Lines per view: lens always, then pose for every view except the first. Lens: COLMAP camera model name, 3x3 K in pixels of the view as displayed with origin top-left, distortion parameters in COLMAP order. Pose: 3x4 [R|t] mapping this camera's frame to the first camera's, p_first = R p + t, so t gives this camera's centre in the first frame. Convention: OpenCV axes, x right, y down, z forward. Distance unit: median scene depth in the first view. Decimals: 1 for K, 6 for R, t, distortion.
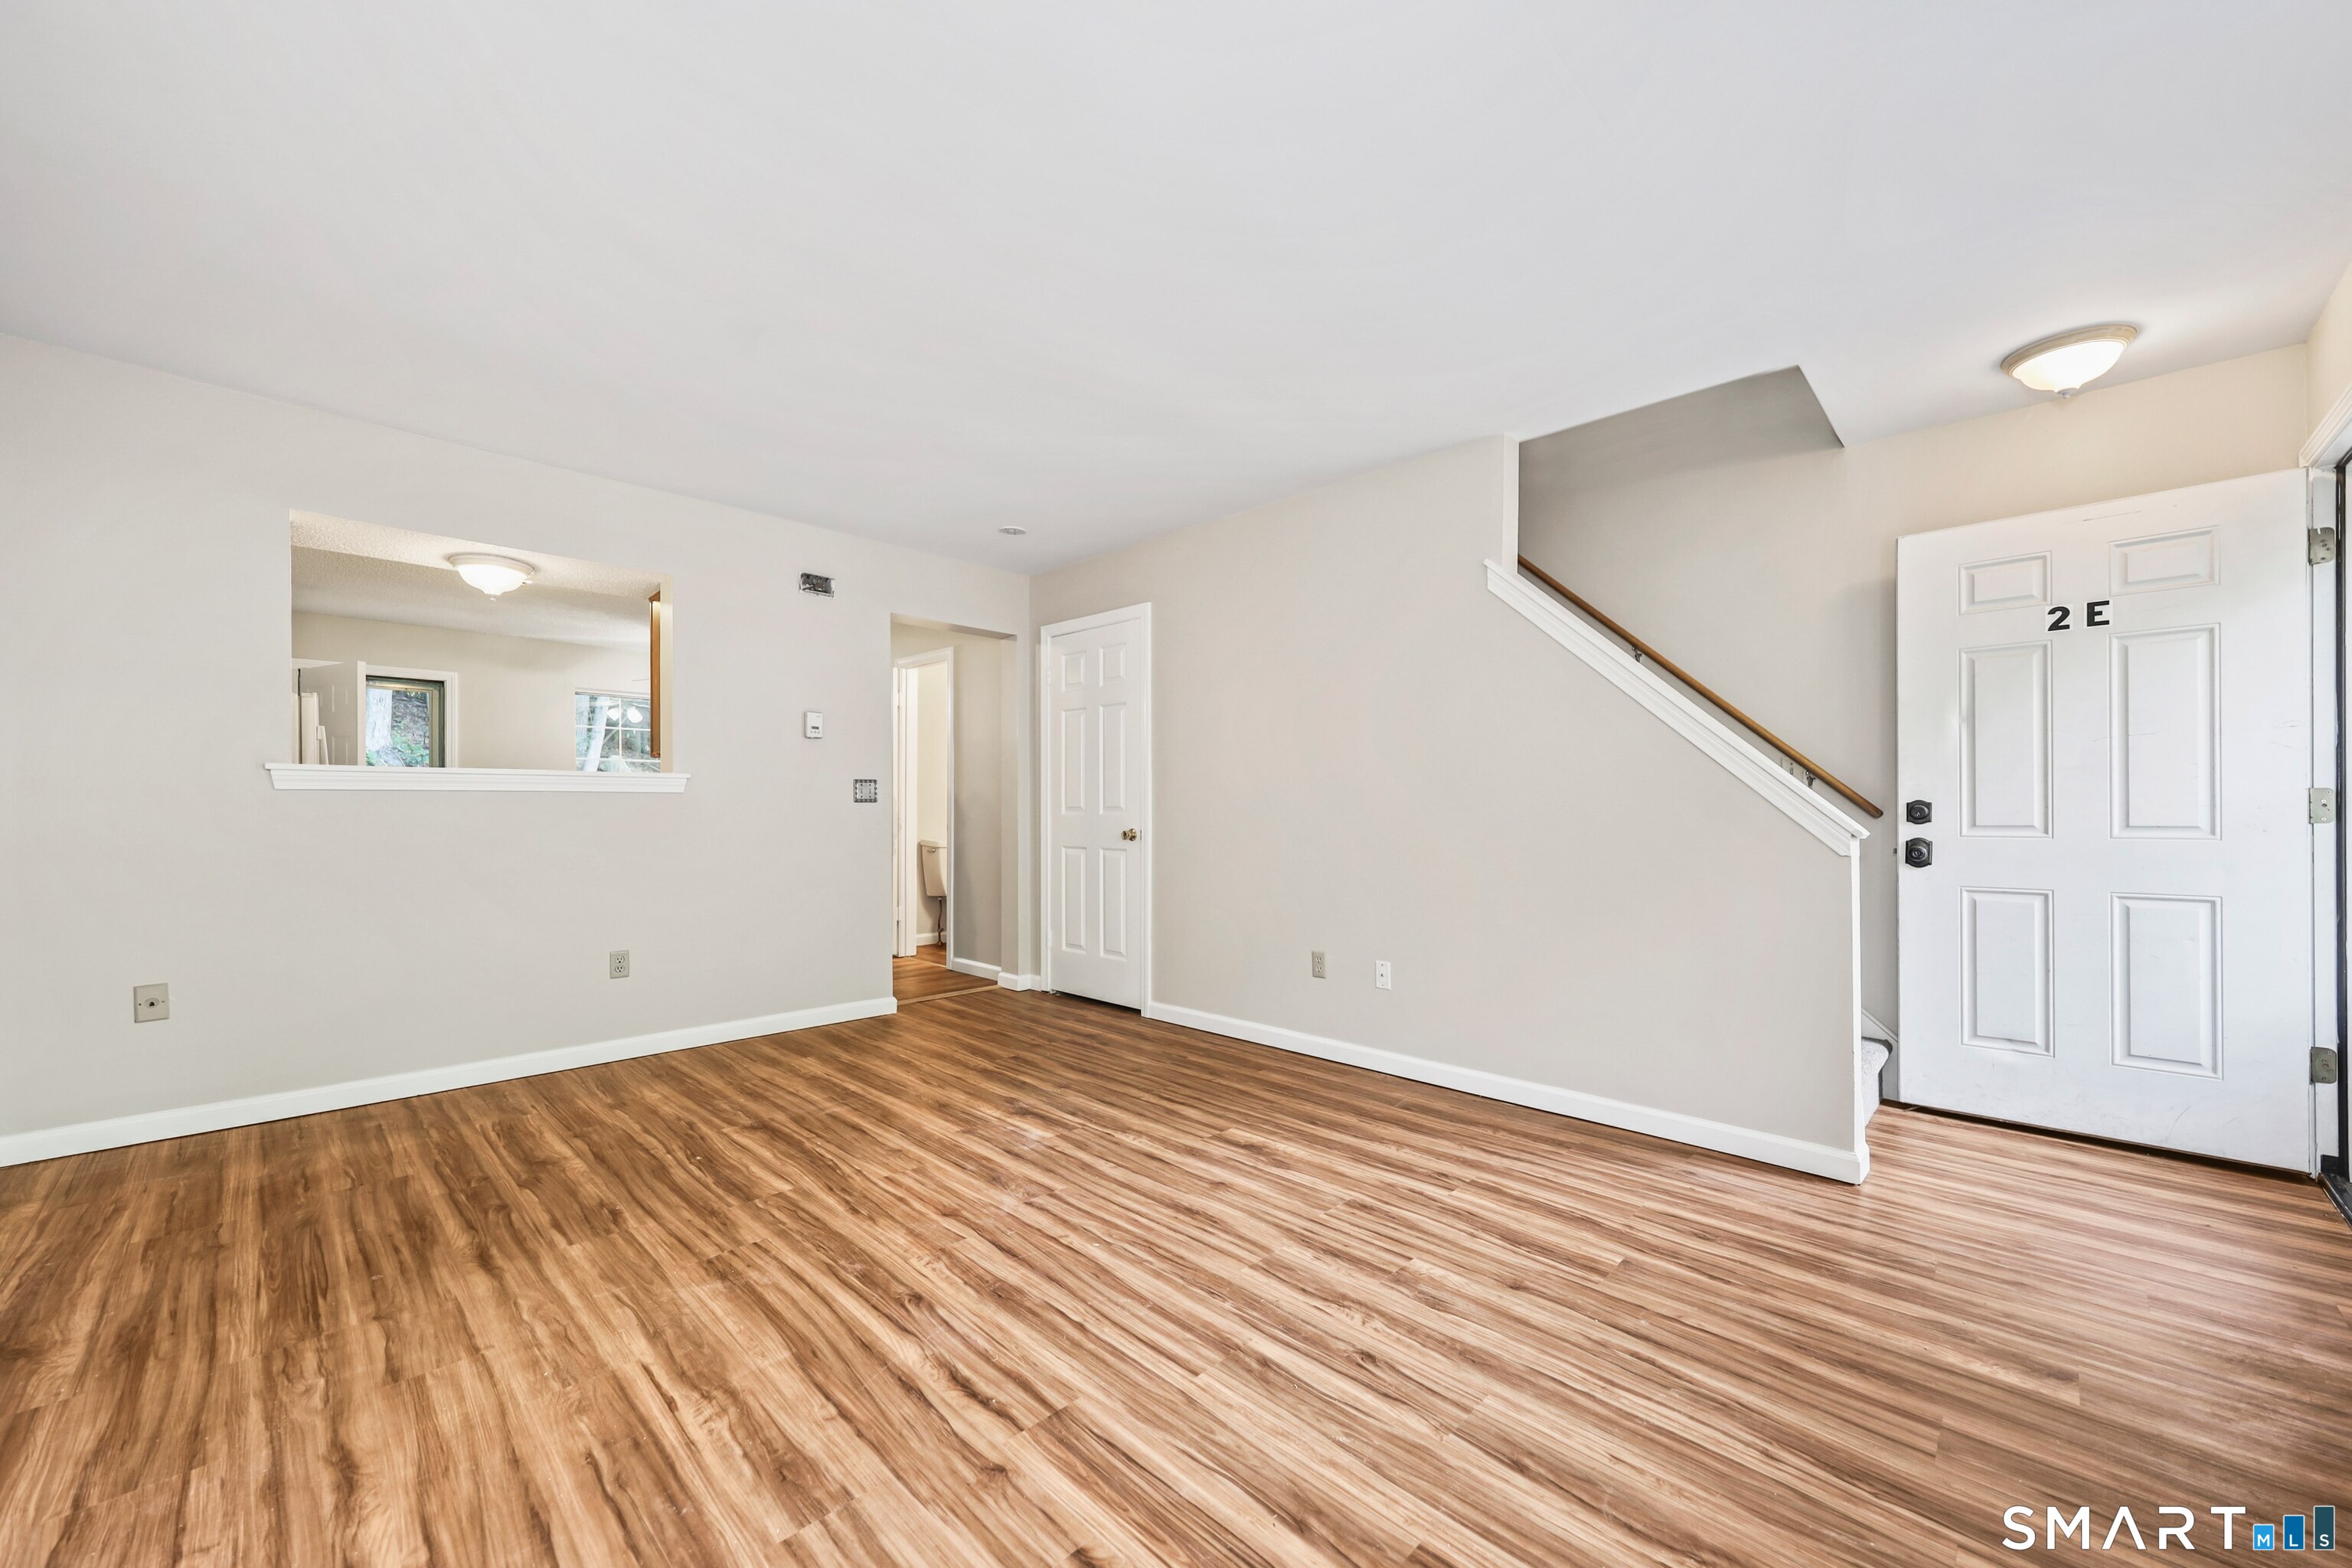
lens RADIAL K [[894.5, 0, 1168.0], [0, 894.5, 799.5], [0, 0, 1]] dist [-0.002040, -0.000343]
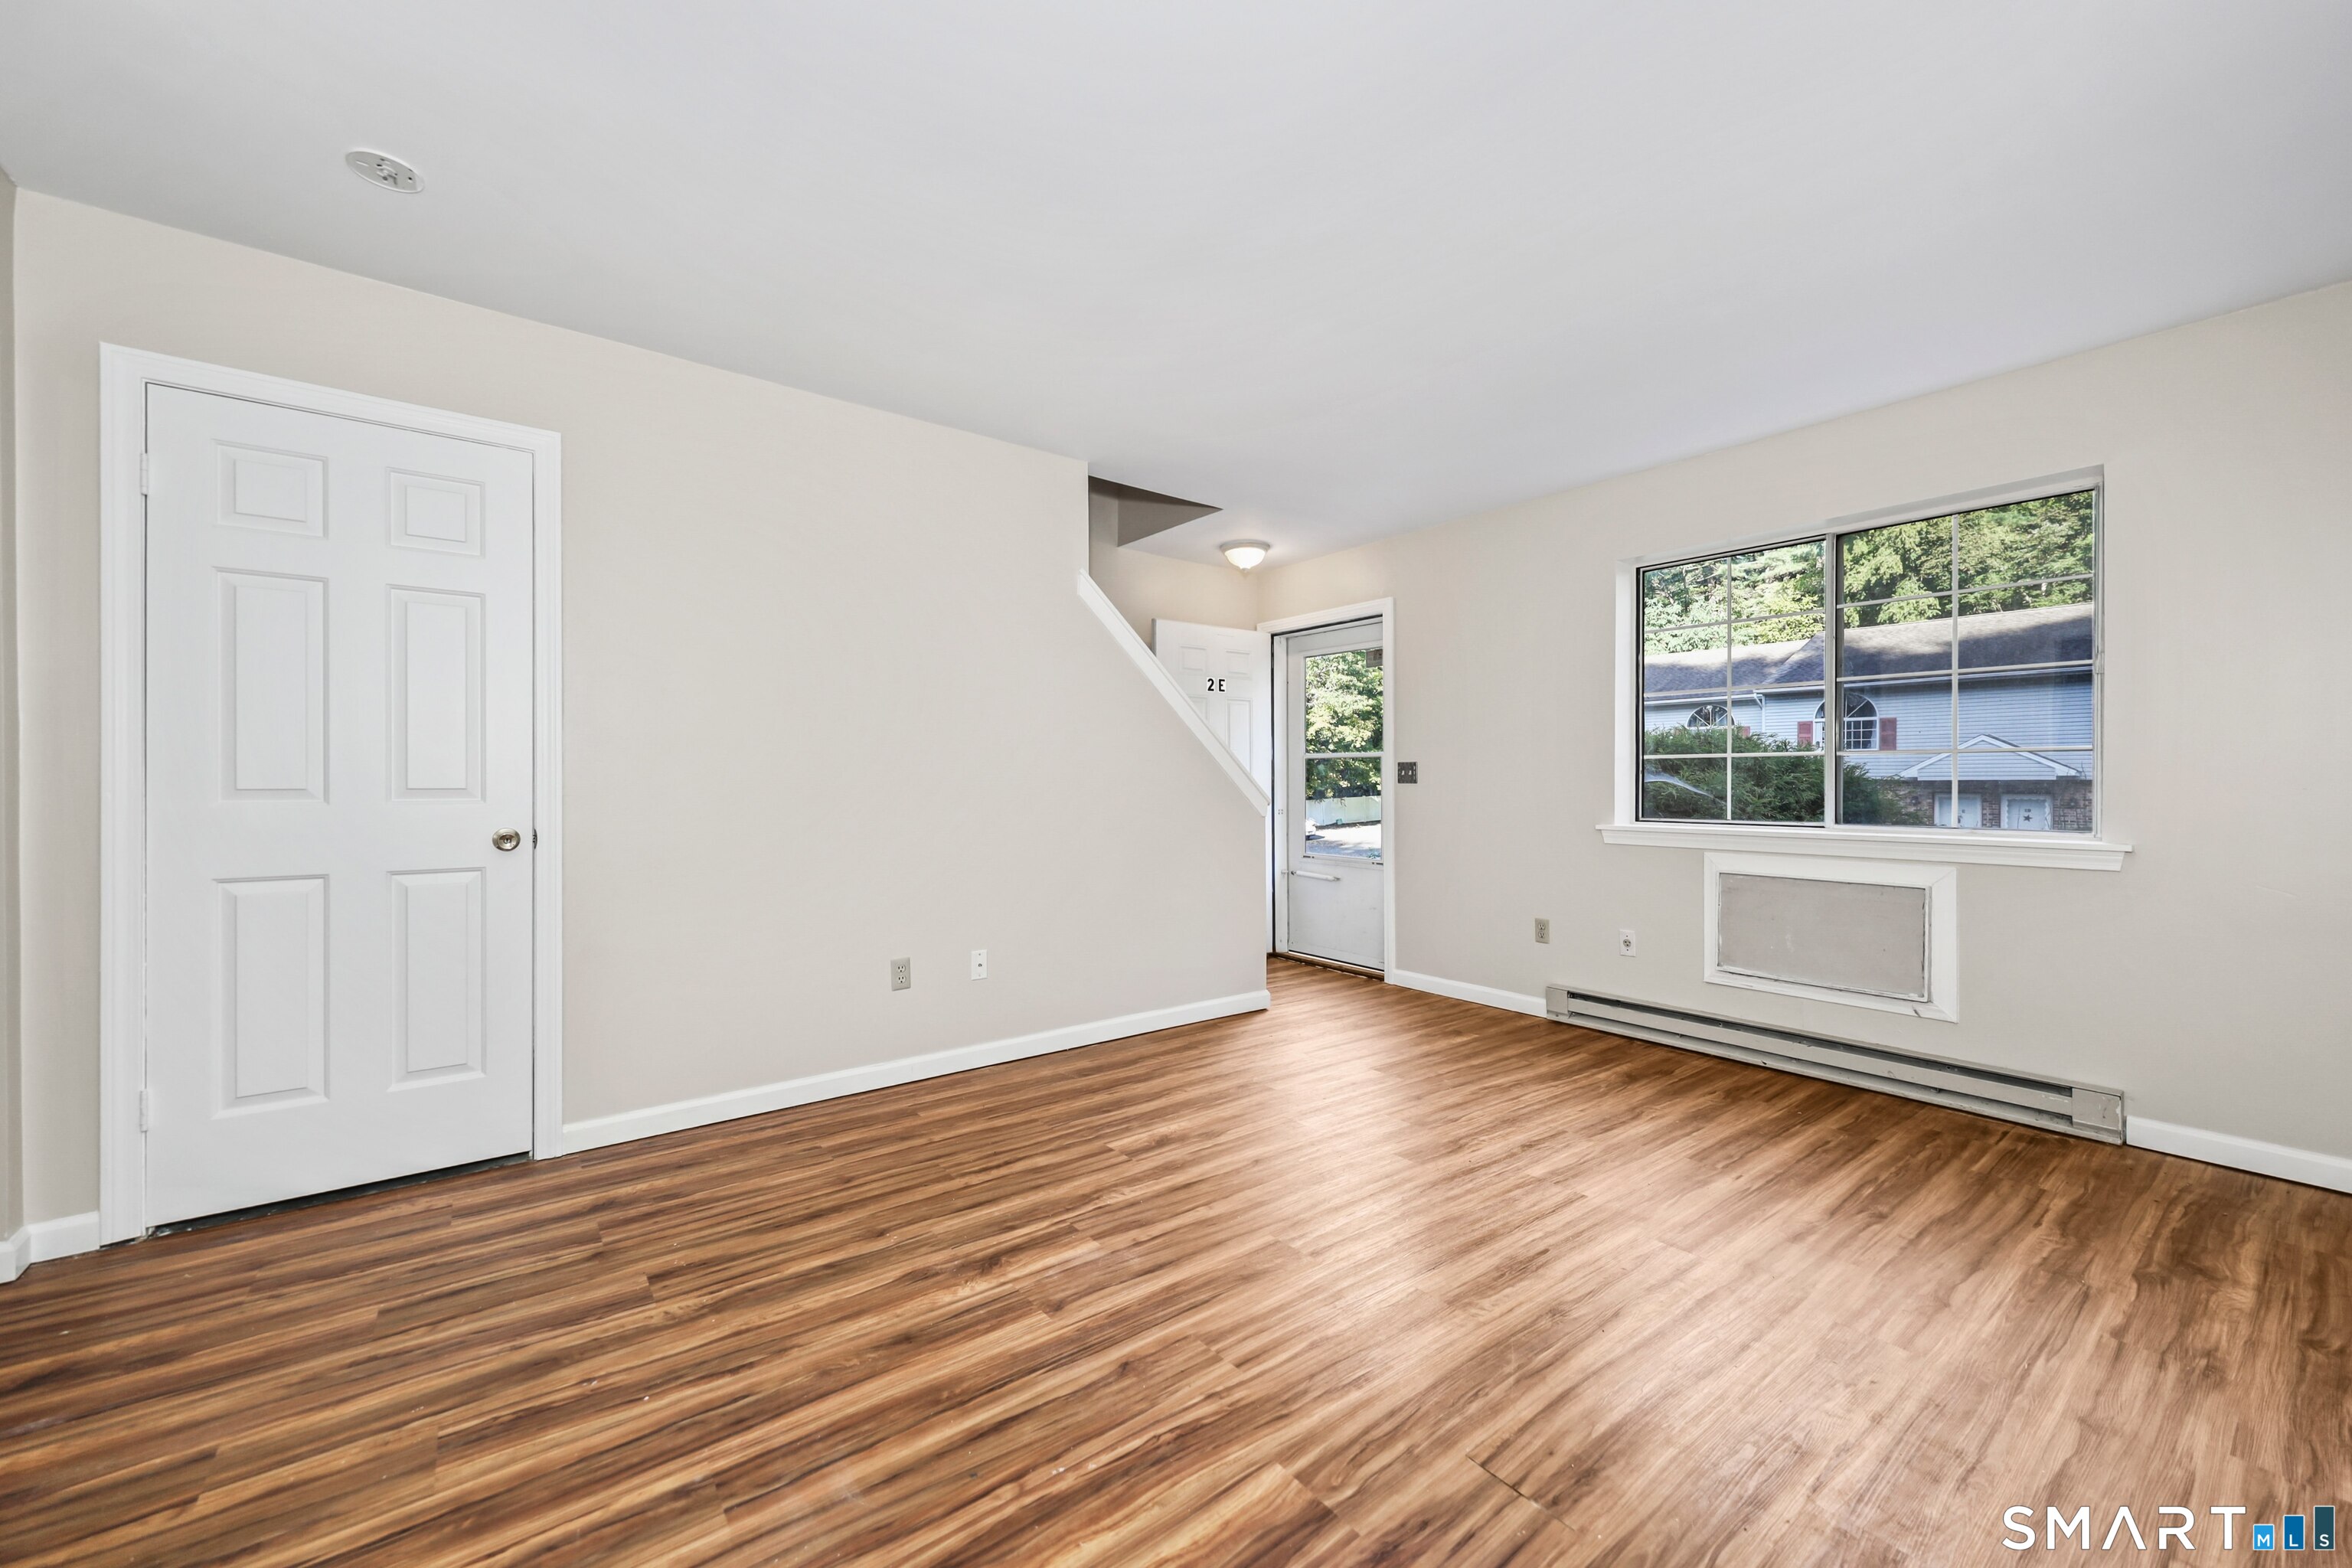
lens RADIAL K [[894.5, 0, 1164.5], [0, 894.5, 779.6], [0, 0, 1]] dist [-0.002040, -0.000343]
pose [[0.149958, 0.003106, 0.988687, -0.857025], [-0.008308, 0.999964, -0.001882, -0.000487], [-0.988657, -0.007932, 0.149979, 0.851532]]
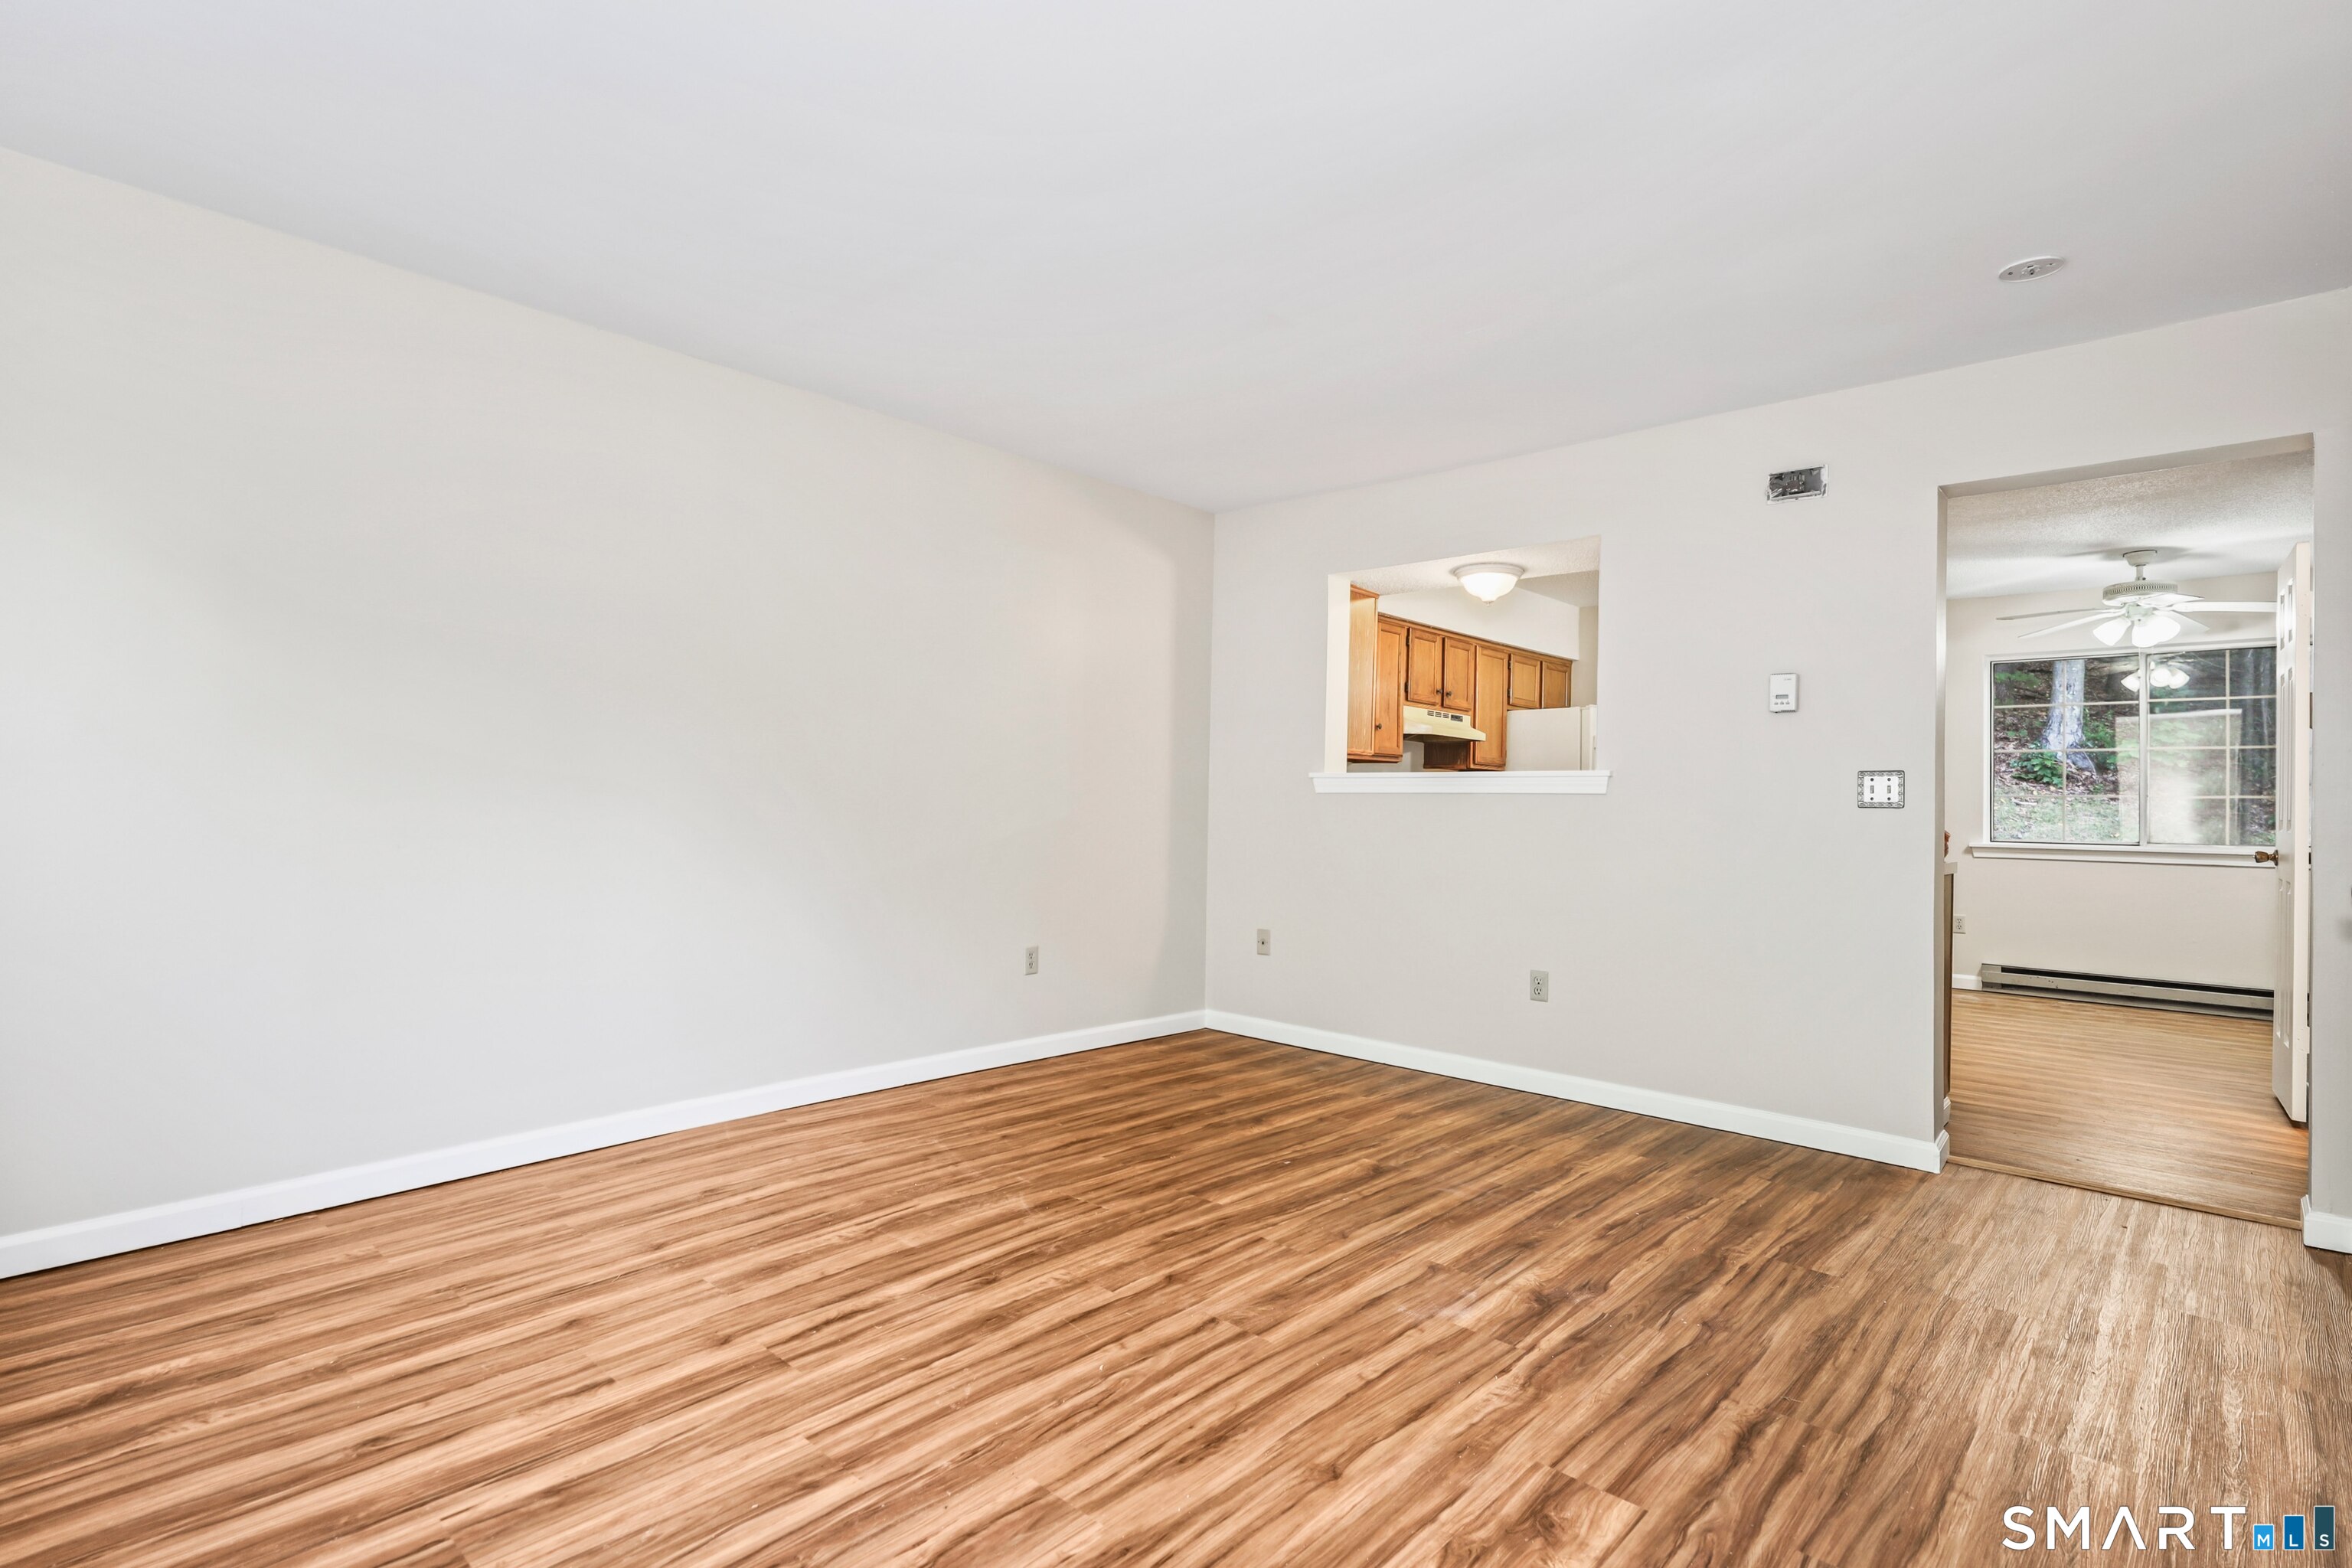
lens RADIAL K [[1156.6, 0, 1162.4], [0, 1156.6, 784.9], [0, 0, 1]] dist [0.000785, 0.001700]
pose [[0.029576, -0.014710, -0.999454, 0.705768], [-0.010206, 0.999835, -0.015018, 0.005307], [0.999510, 0.010645, 0.029421, 0.770610]]
